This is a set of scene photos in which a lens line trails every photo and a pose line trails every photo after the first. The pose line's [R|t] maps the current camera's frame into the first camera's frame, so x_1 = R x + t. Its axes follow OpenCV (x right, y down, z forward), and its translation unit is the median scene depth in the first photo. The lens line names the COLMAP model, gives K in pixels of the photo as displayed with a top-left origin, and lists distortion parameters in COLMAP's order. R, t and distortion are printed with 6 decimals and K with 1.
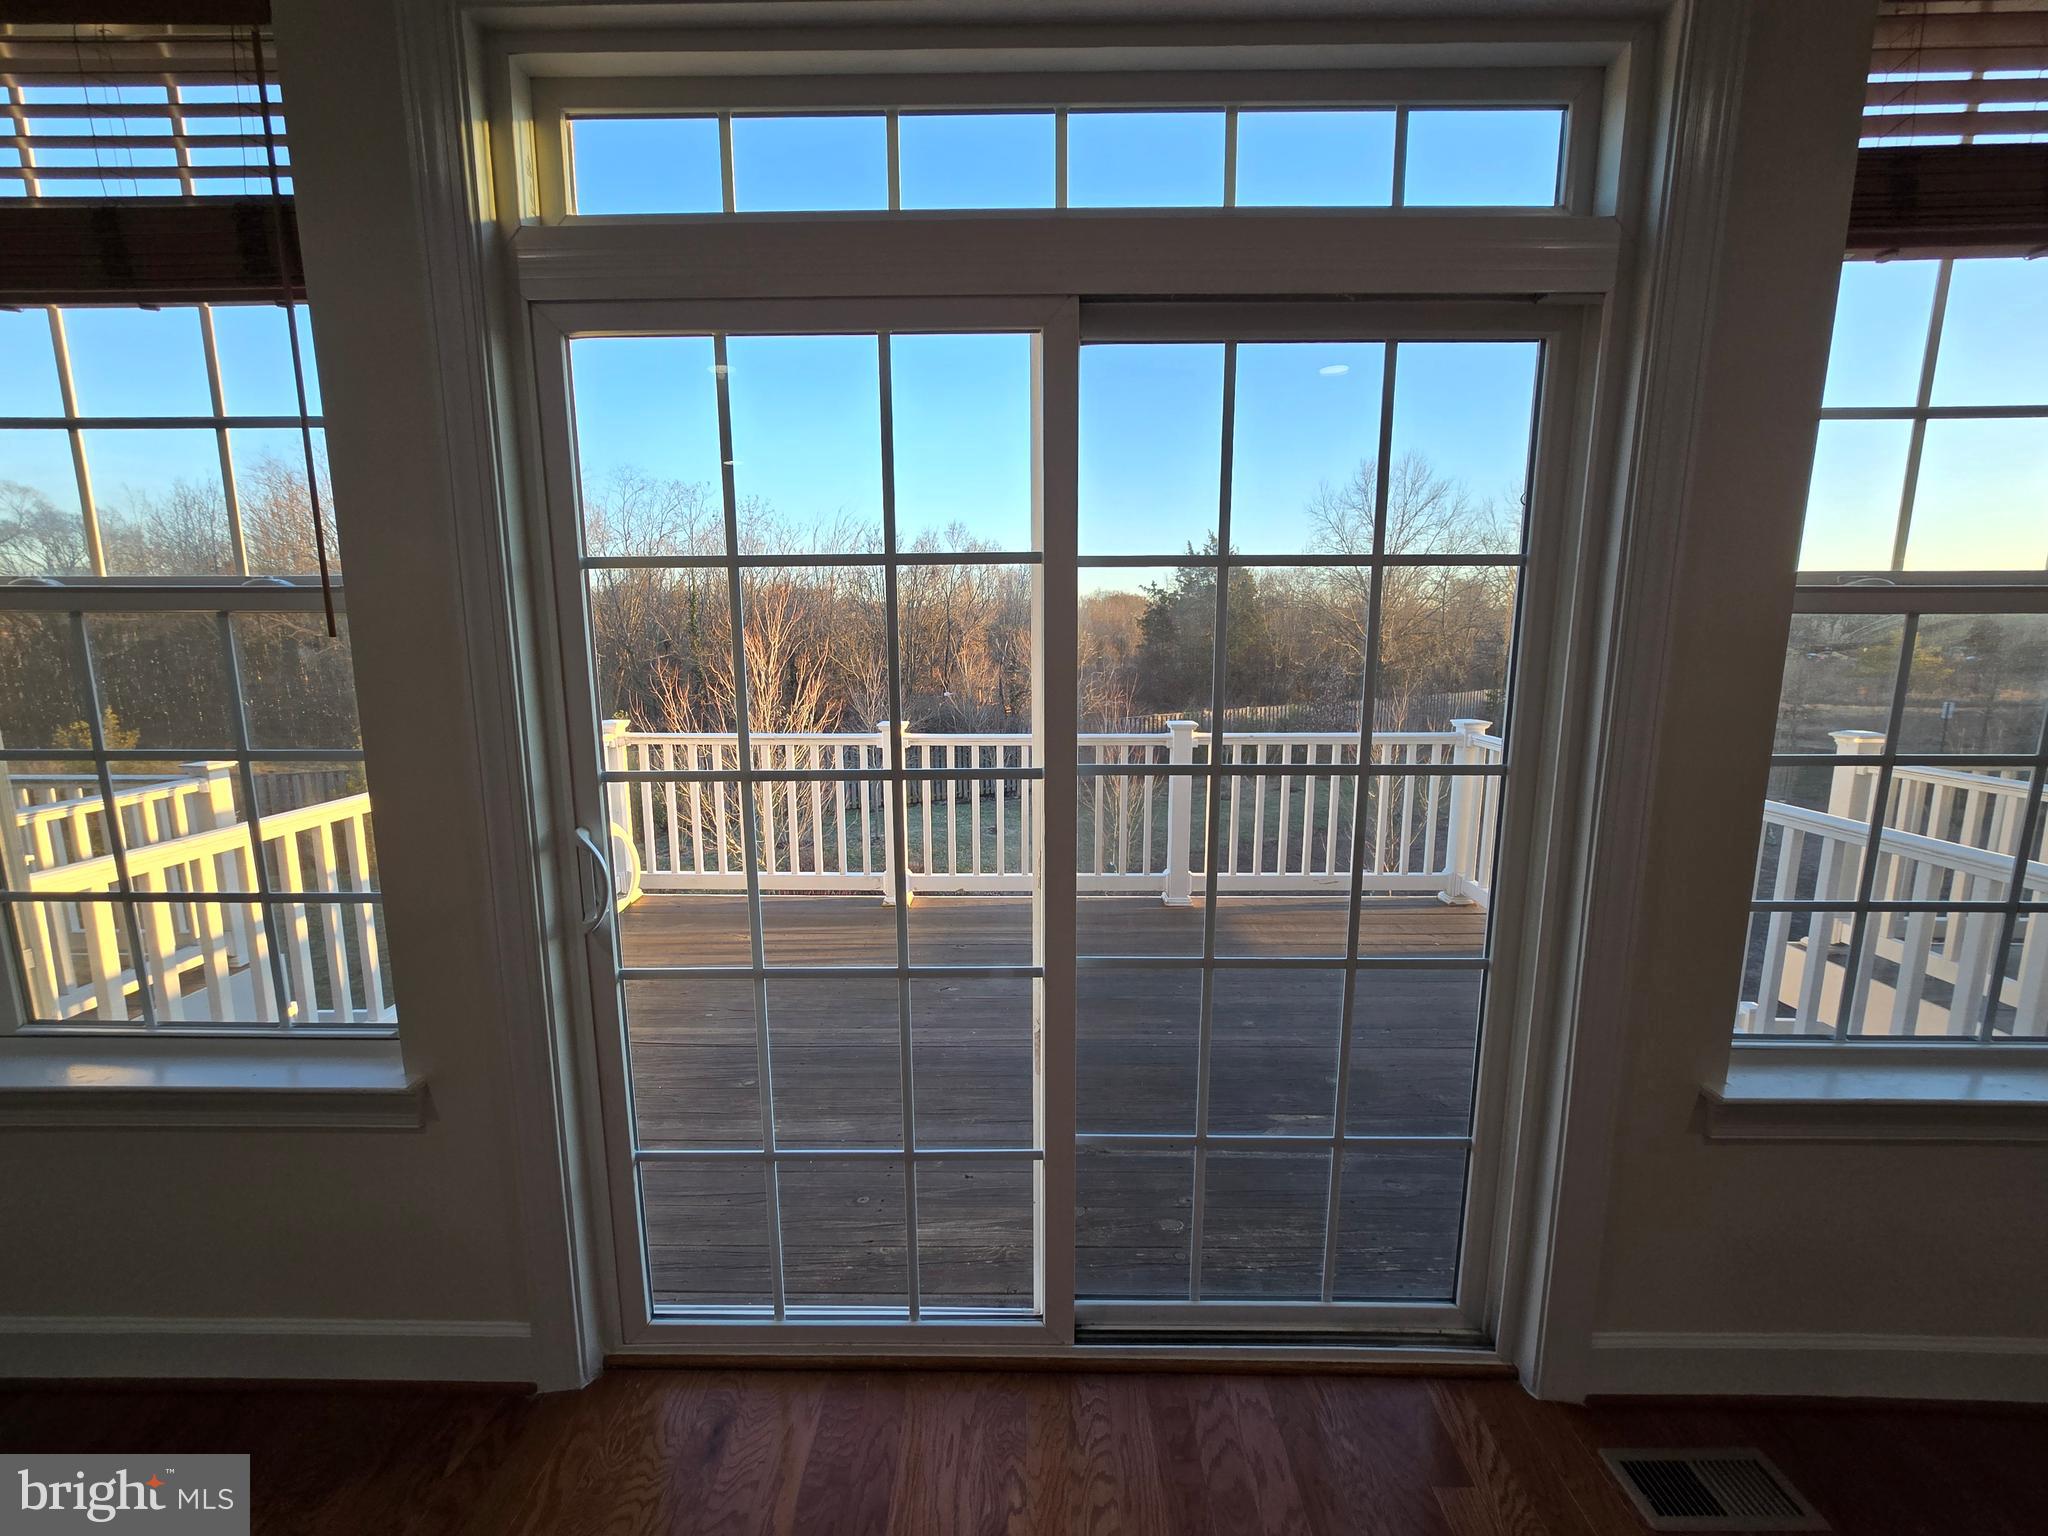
lens RADIAL K [[837.5, 0, 1012.8], [0, 837.5, 769.2], [0, 0, 1]] dist [-0.001951, 0.000360]
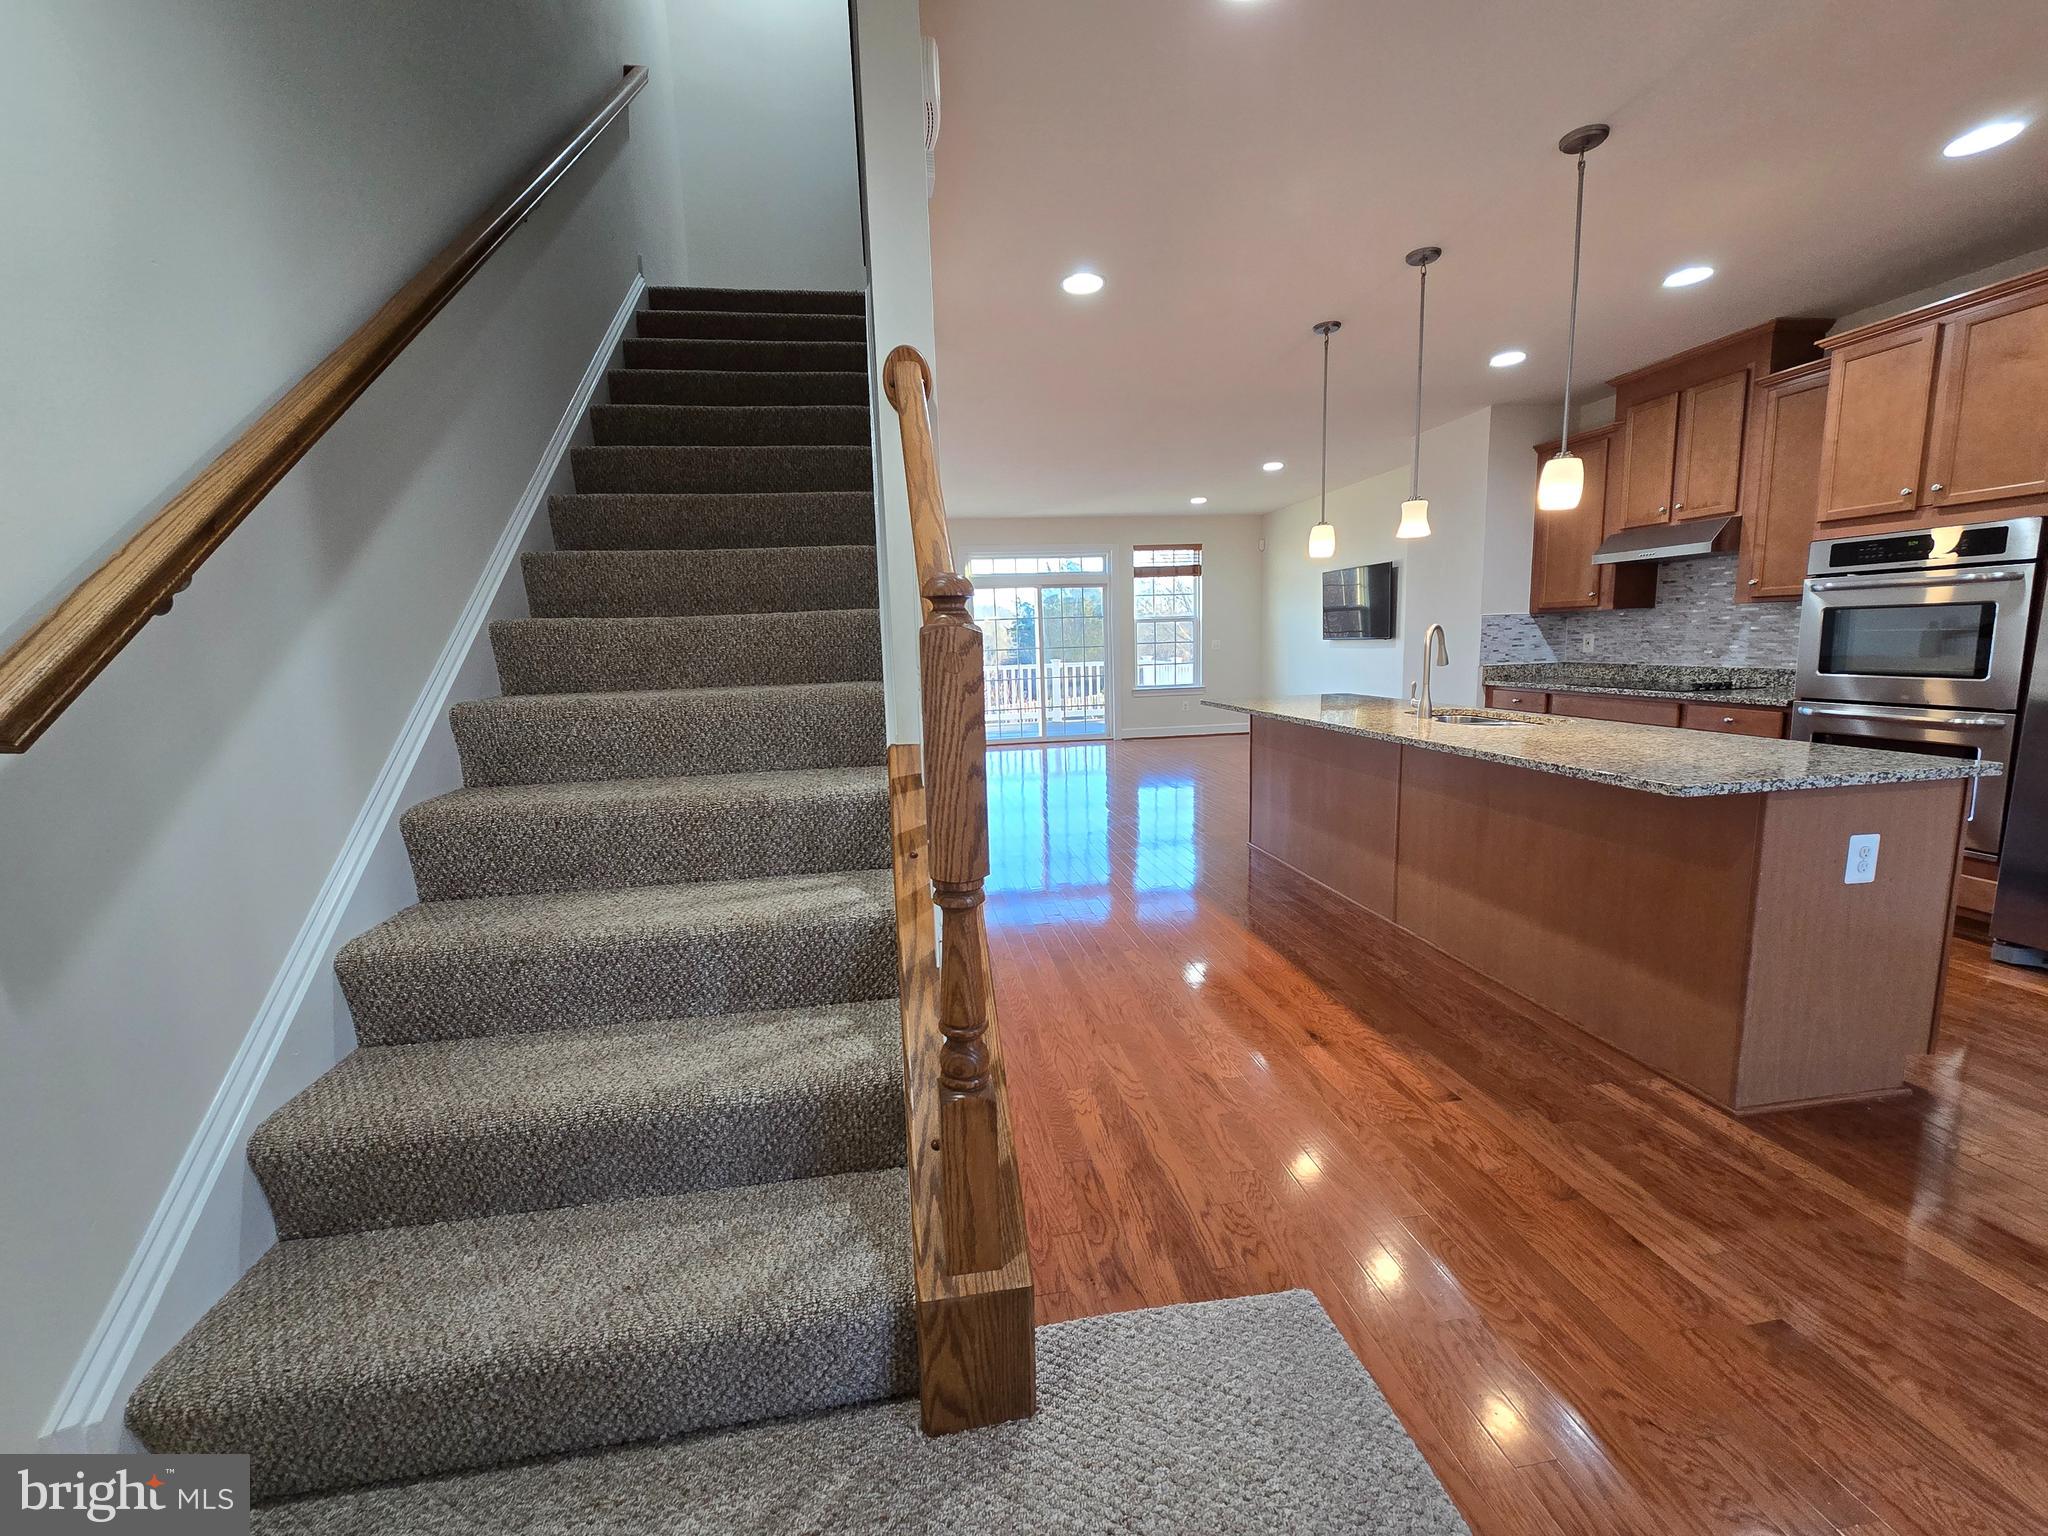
lens RADIAL K [[837.5, 0, 1015.7], [0, 837.5, 766.6], [0, 0, 1]] dist [-0.001951, 0.000360]
pose [[0.986792, -0.052515, 0.153241, -1.295946], [0.054600, 0.998464, -0.009431, 1.063443], [-0.152511, 0.017674, 0.988144, -5.952394]]
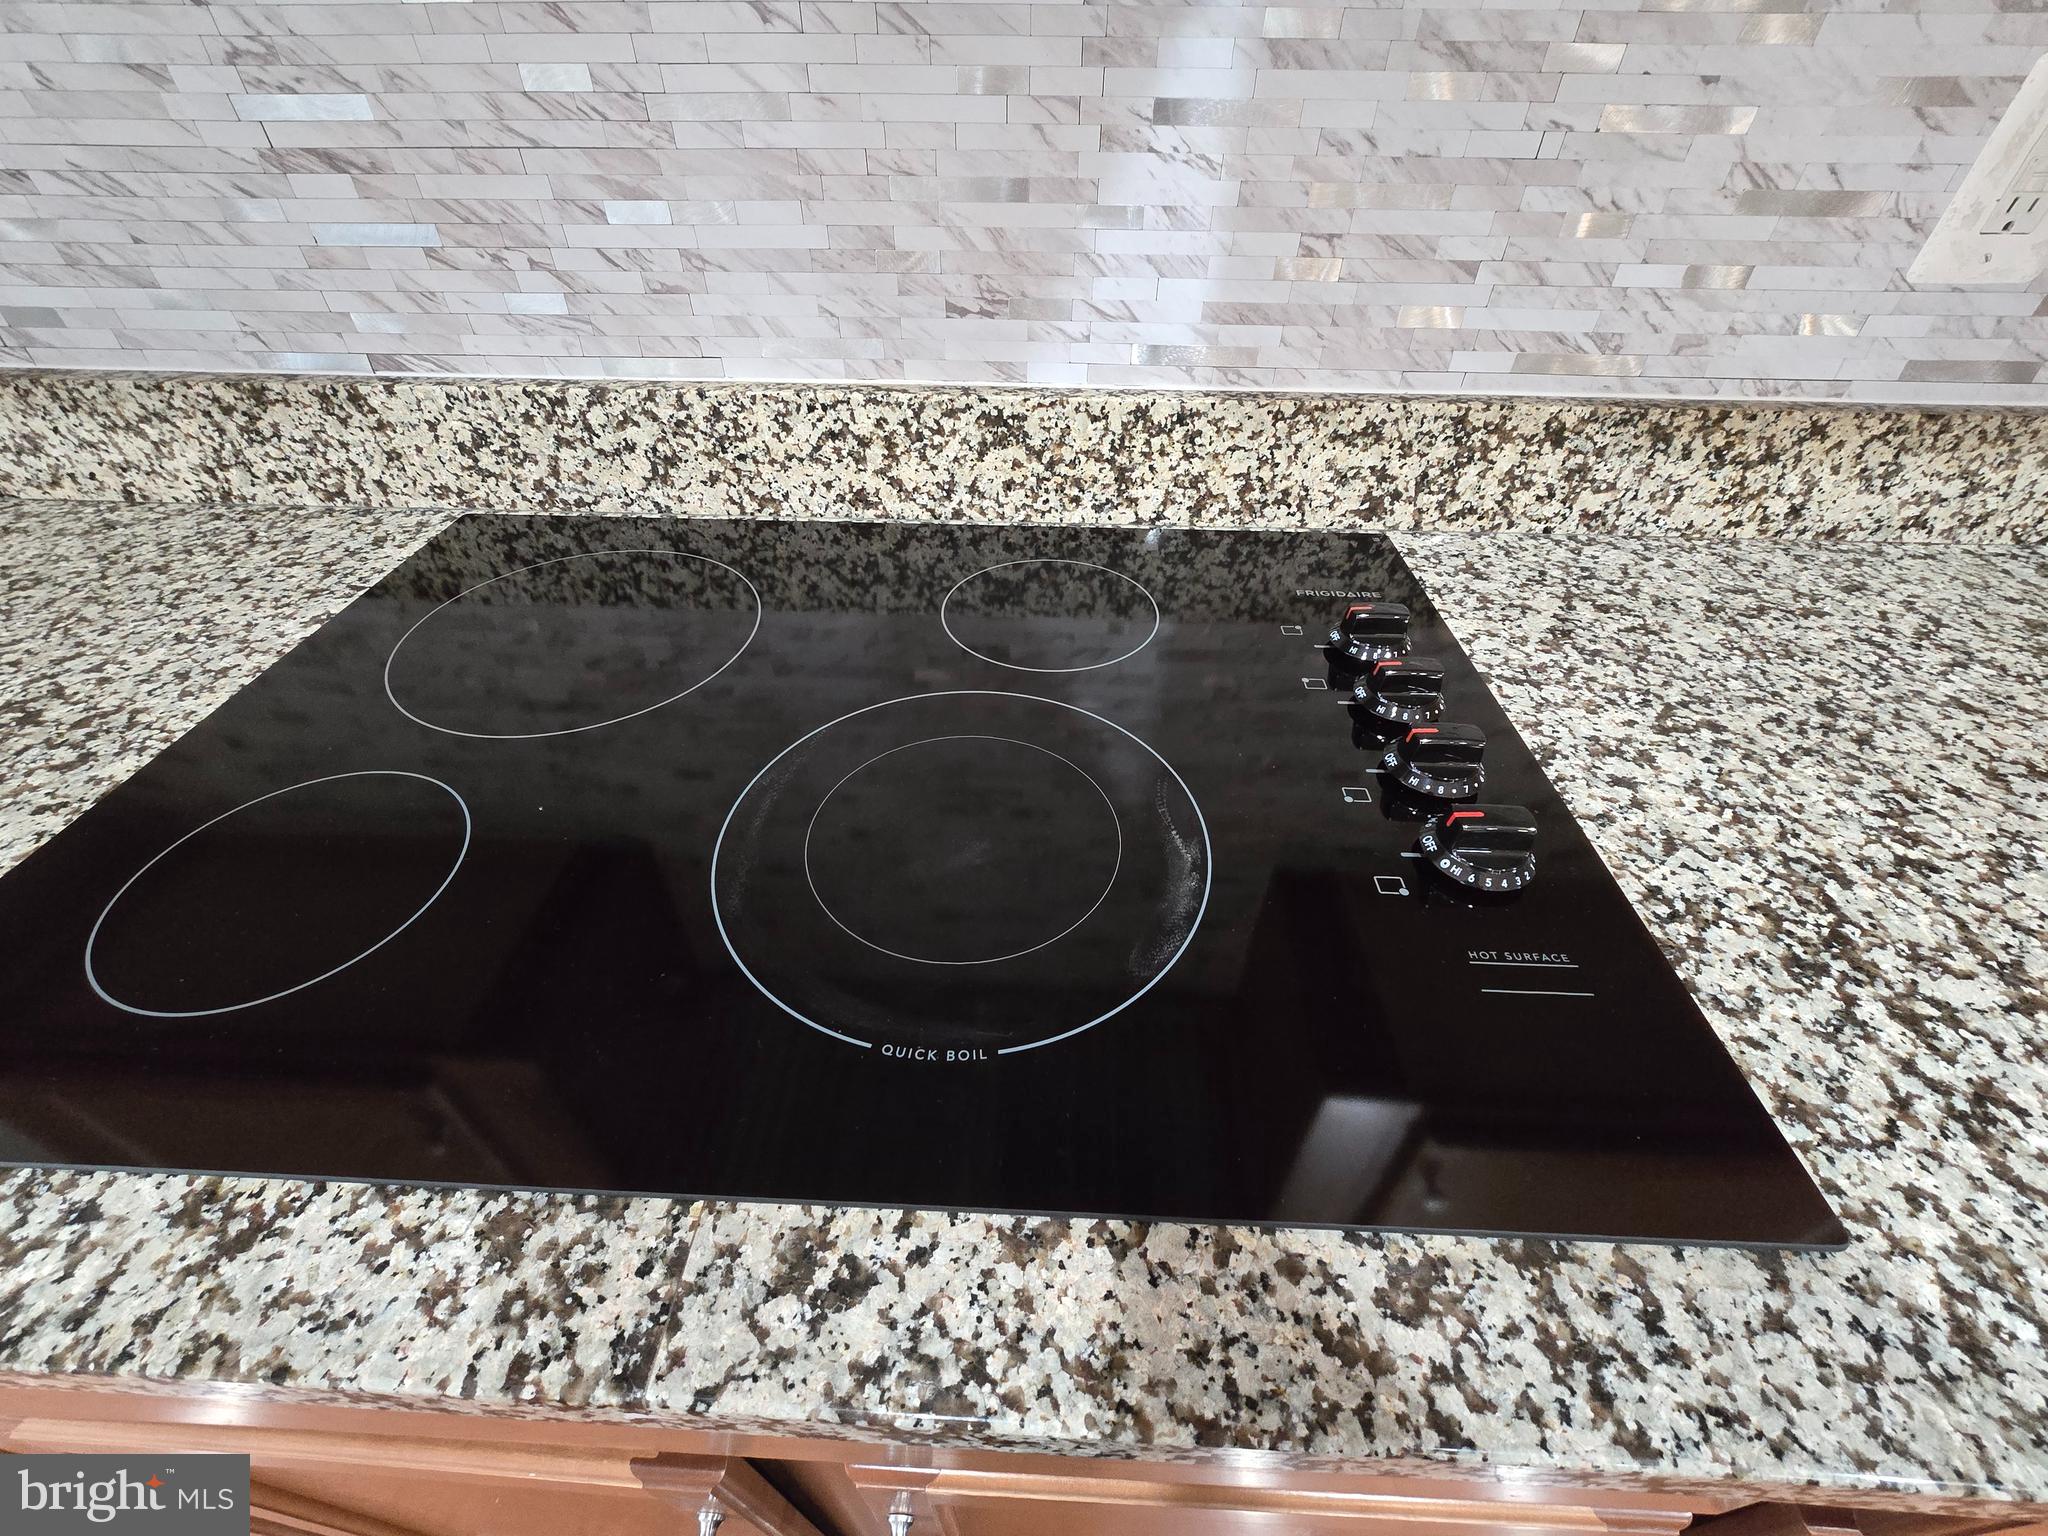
lens RADIAL K [[837.5, 0, 1028.0], [0, 837.5, 764.1], [0, 0, 1]] dist [-0.001951, 0.000360]
pose [[0.035837, -0.643919, 0.764254, 1.494632], [0.159047, 0.758673, 0.631759, 0.659525], [-0.986620, 0.098912, 0.129601, -3.163378]]
